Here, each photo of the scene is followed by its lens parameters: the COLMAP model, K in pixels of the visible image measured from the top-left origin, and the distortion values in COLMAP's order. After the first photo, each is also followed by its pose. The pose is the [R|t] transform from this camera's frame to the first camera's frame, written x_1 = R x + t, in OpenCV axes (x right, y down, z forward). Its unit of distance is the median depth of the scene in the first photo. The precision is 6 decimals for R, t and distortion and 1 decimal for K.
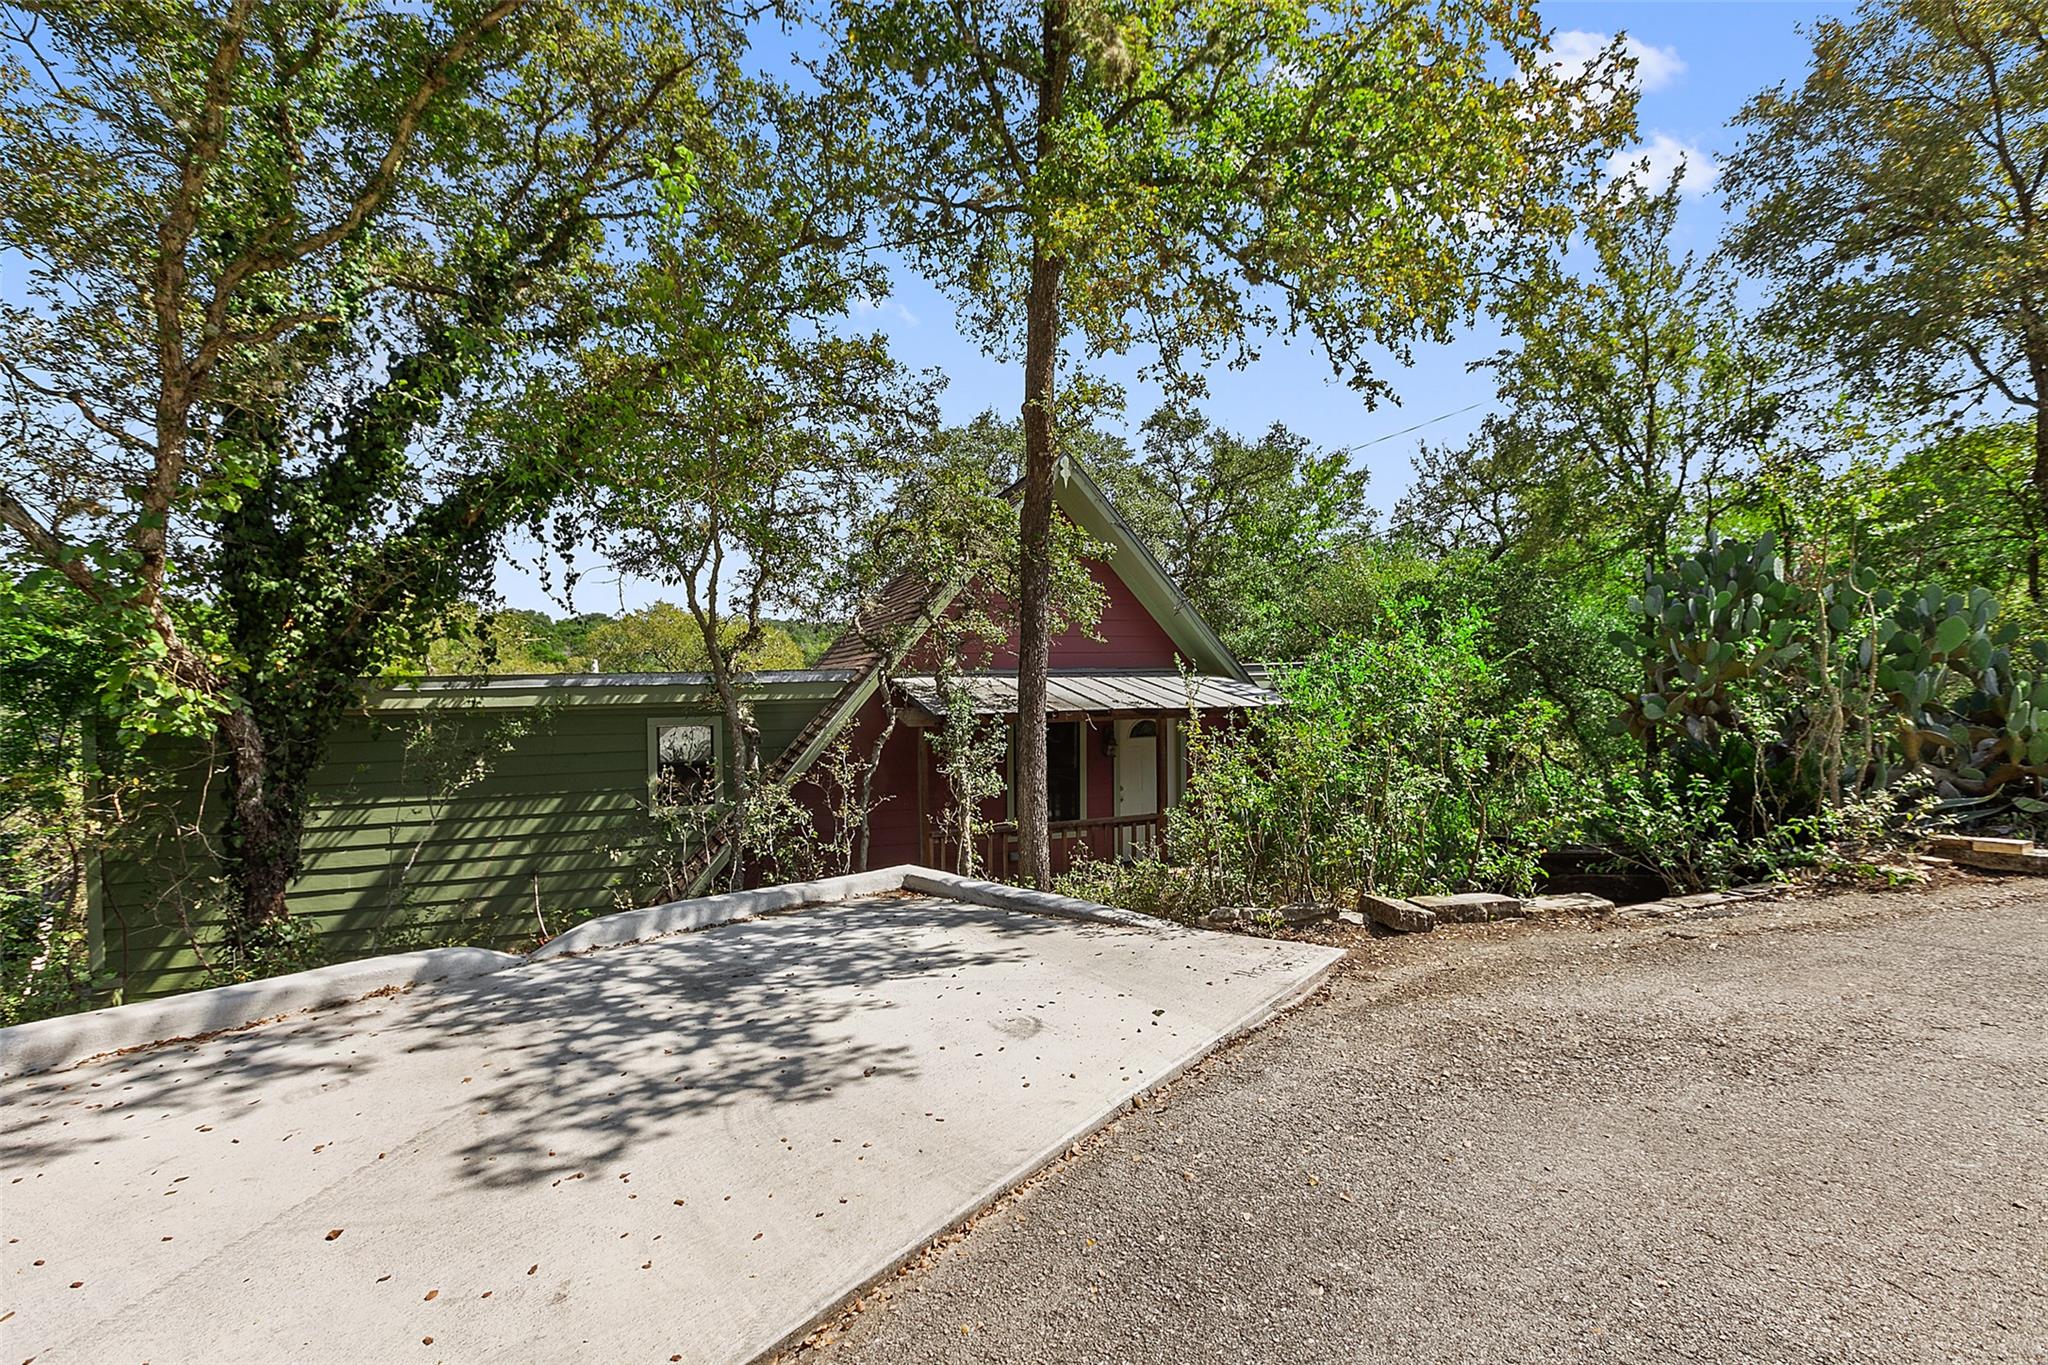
lens RADIAL K [[900.9, 0, 1018.6], [0, 900.9, 647.9], [0, 0, 1]] dist [0.004148, -0.000351]
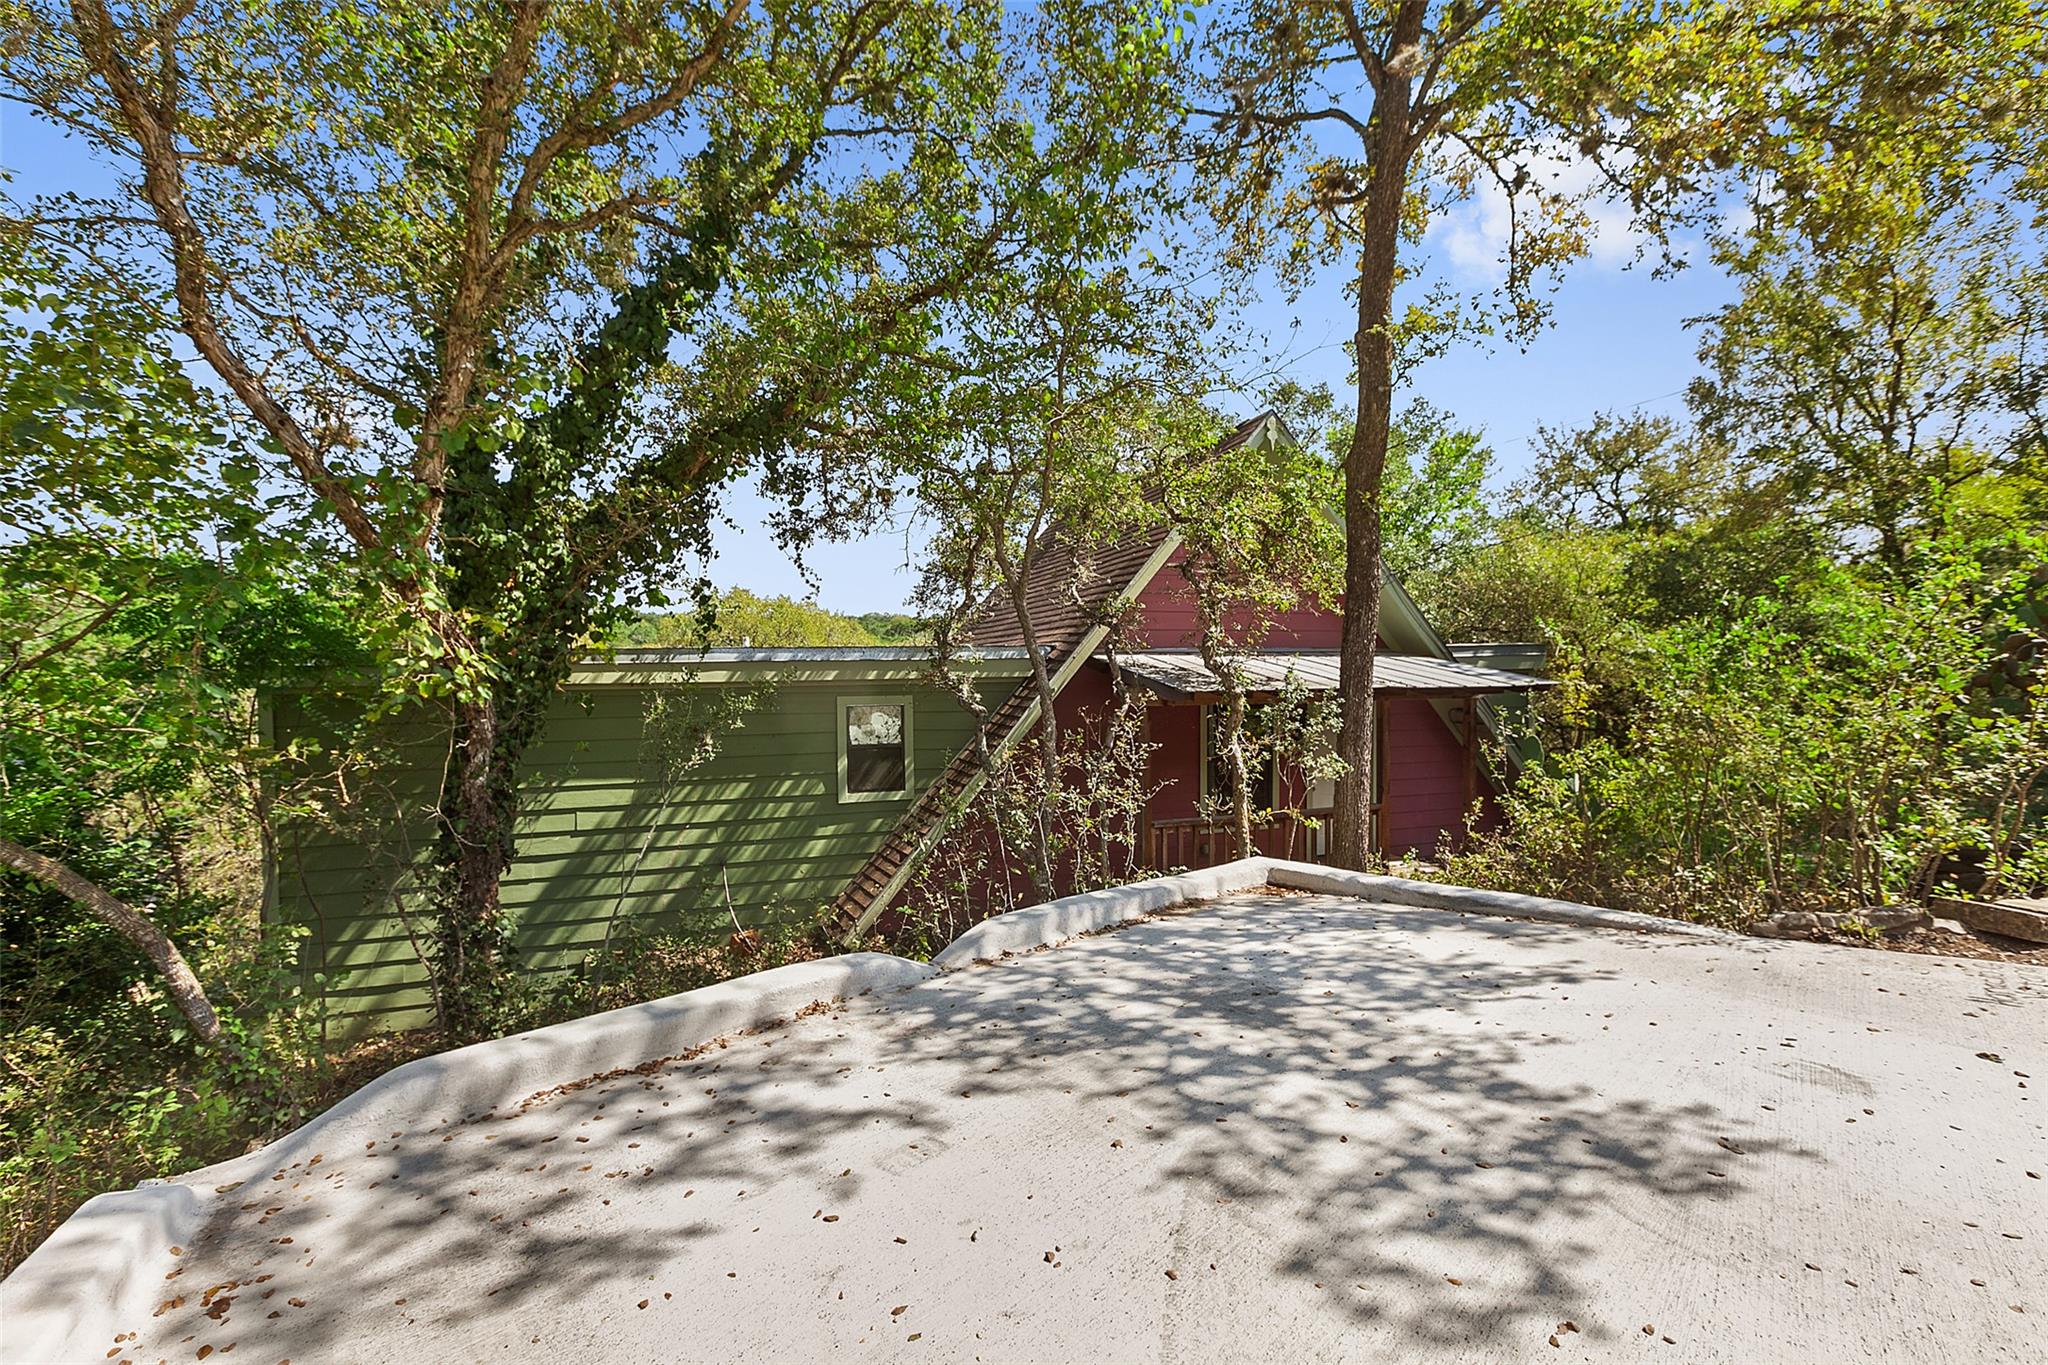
lens RADIAL K [[898.6, 0, 1024.9], [0, 898.6, 646.8], [0, 0, 1]] dist [0.005051, 0.000119]
pose [[0.999909, 0.003384, -0.013075, -0.487594], [-0.003324, 0.999984, 0.004657, 0.051567], [0.013090, -0.004613, 0.999904, 0.194056]]
